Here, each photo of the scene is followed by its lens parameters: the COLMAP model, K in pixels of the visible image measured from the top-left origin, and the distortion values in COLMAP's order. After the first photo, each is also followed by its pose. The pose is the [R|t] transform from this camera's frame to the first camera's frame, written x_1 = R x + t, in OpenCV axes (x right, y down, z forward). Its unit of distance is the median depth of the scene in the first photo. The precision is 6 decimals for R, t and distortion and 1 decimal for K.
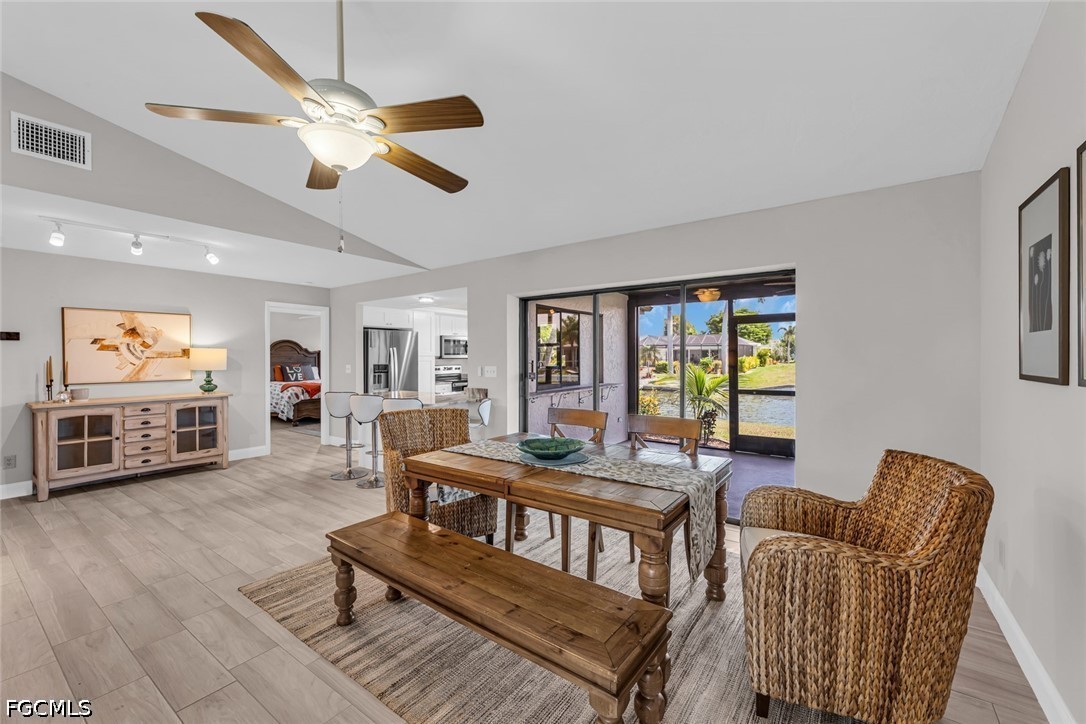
lens RADIAL K [[437.8, 0, 547.6], [0, 437.8, 352.5], [0, 0, 1]] dist [-0.000101, -0.000710]
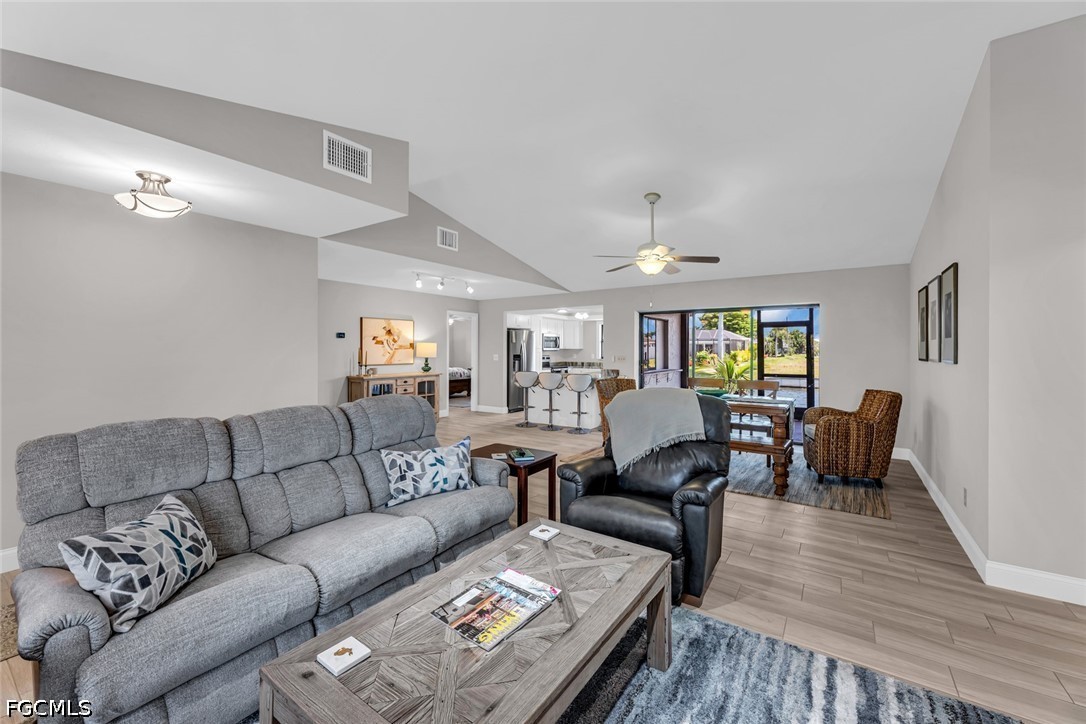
lens RADIAL K [[437.8, 0, 544.1], [0, 437.8, 341.6], [0, 0, 1]] dist [-0.000101, -0.000710]
pose [[0.999759, 0.006946, 0.020804, -0.436559], [-0.006778, 0.999944, -0.008159, -0.004526], [-0.020860, 0.008016, 0.999750, -0.571104]]
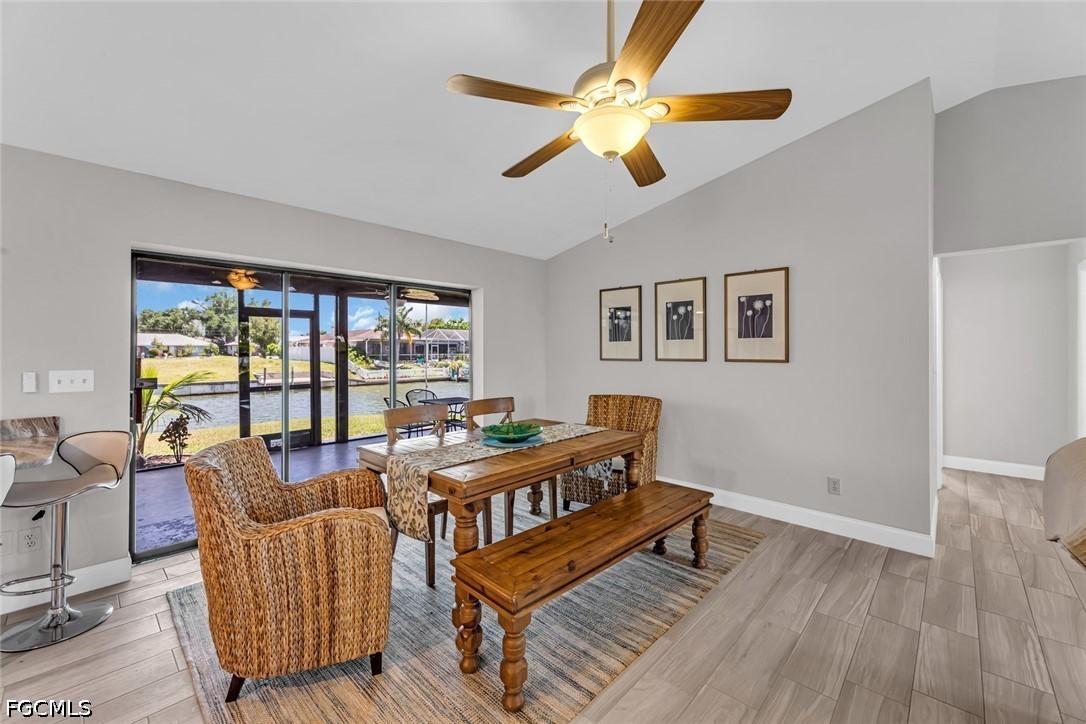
lens RADIAL K [[437.8, 0, 534.7], [0, 437.8, 346.4], [0, 0, 1]] dist [-0.000101, -0.000710]
pose [[0.149084, 0.012215, 0.988749, -0.556679], [-0.008649, 0.999902, -0.011048, 0.005146], [-0.988787, -0.006905, 0.149175, 0.397563]]
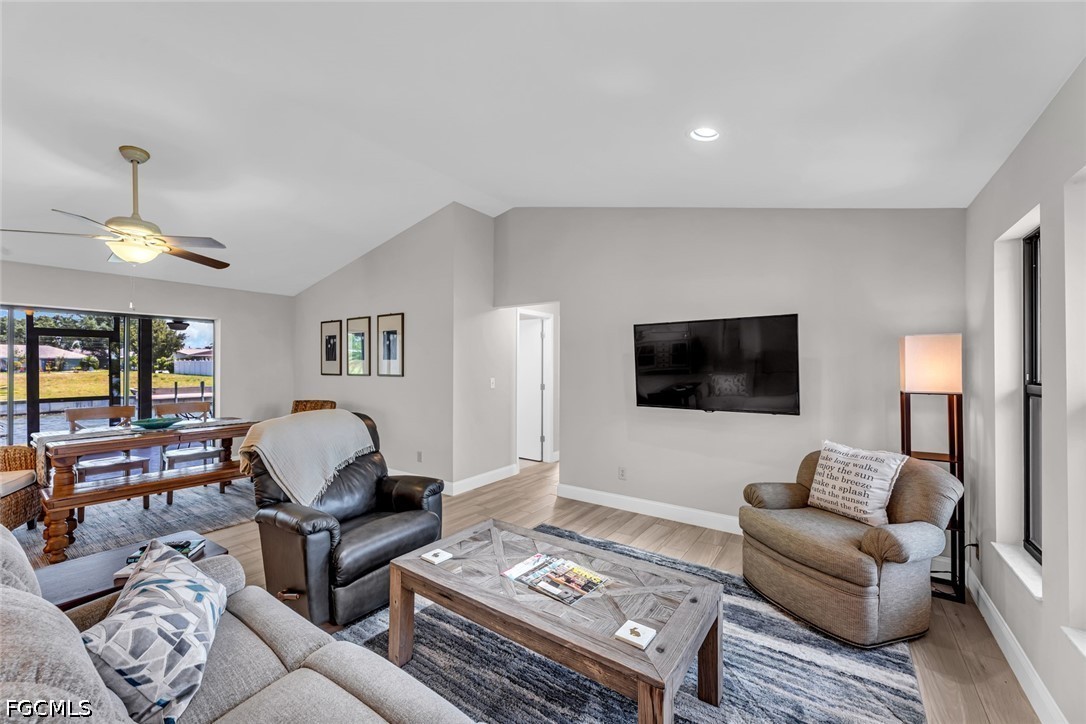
lens RADIAL K [[437.8, 0, 535.7], [0, 437.8, 362.1], [0, 0, 1]] dist [-0.000101, -0.000710]
pose [[-0.000355, 0.008365, 0.999965, -0.862621], [-0.009649, 0.999918, -0.008368, -0.009794], [-0.999953, -0.009651, -0.000275, -0.233374]]
